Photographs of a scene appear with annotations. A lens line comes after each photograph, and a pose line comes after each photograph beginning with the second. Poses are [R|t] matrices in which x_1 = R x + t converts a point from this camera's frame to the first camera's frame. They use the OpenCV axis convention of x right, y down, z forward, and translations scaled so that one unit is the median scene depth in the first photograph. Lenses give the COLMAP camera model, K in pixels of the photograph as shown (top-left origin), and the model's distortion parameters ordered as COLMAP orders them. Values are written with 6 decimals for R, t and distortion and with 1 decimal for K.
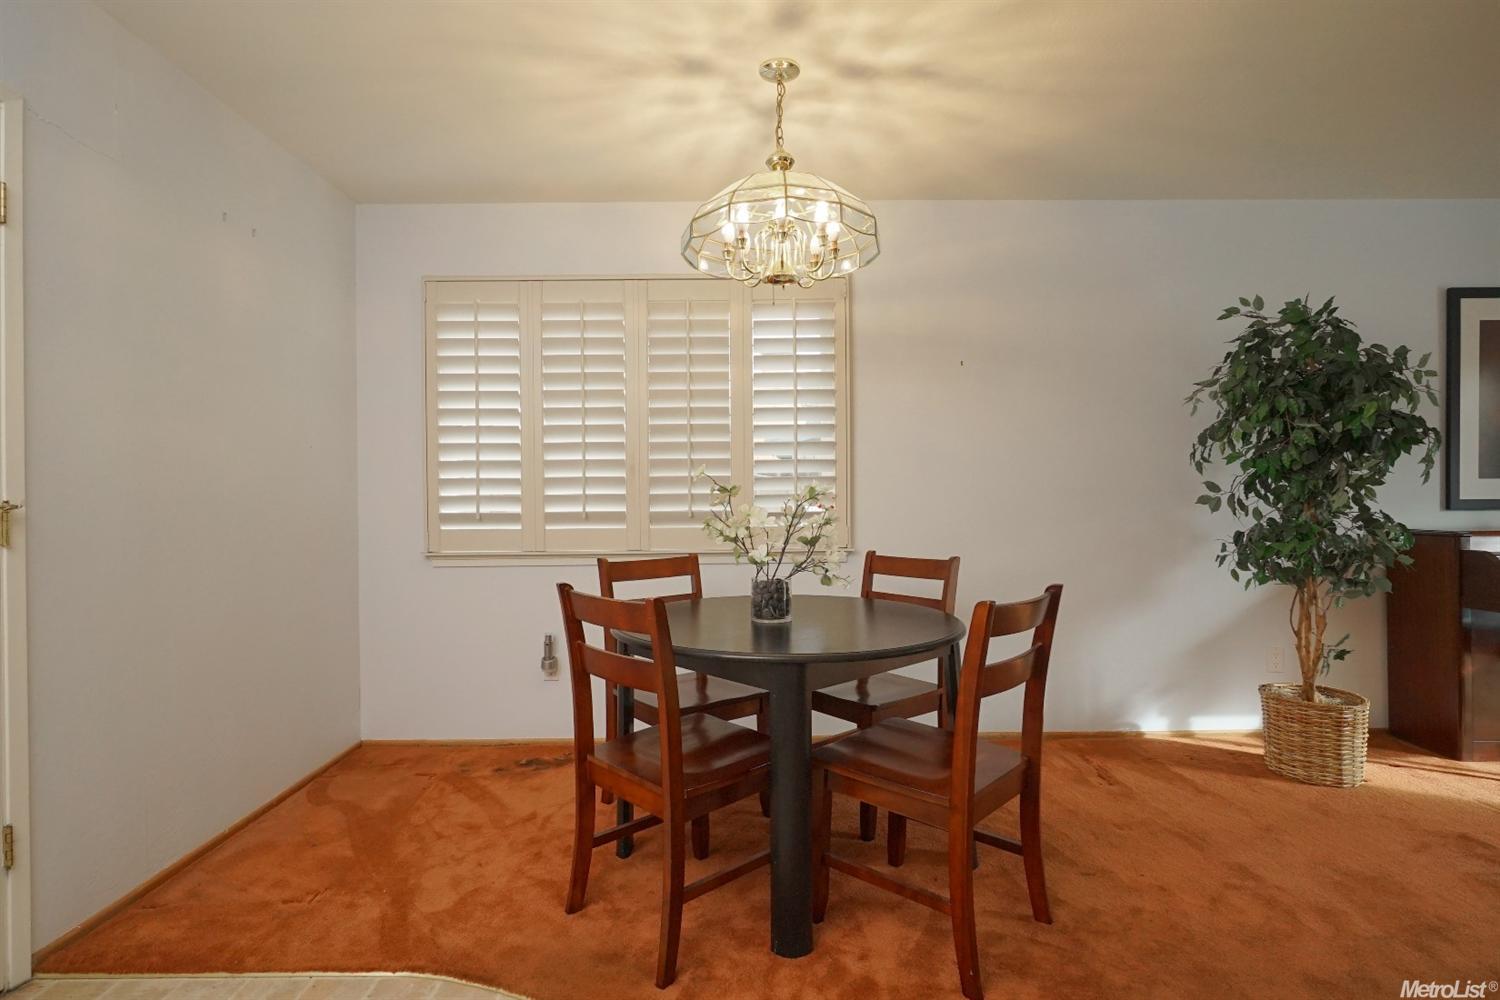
lens RADIAL K [[758.5, 0, 748.1], [0, 758.5, 498.2], [0, 0, 1]] dist [-0.004987, 0.000671]
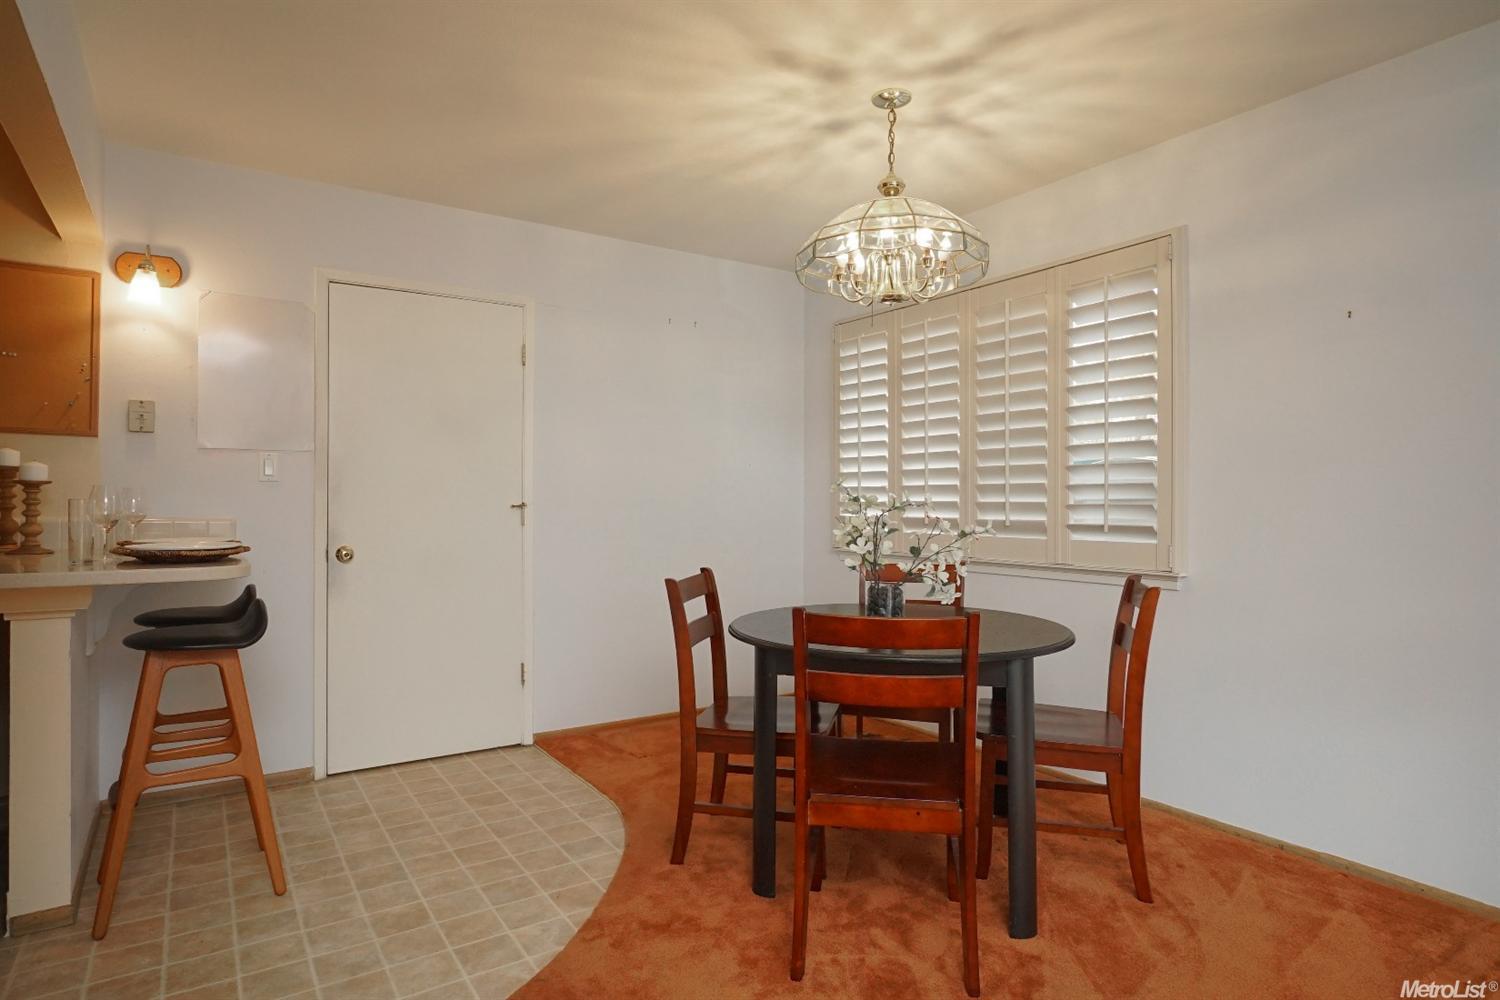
lens RADIAL K [[855.0, 0, 751.7], [0, 855.0, 498.8], [0, 0, 1]] dist [0.008318, 0.000457]
pose [[0.542169, 0.008768, -0.840224, 0.744562], [-0.014187, 0.999899, 0.001279, -0.008874], [0.840150, 0.011226, 0.542239, 0.161492]]
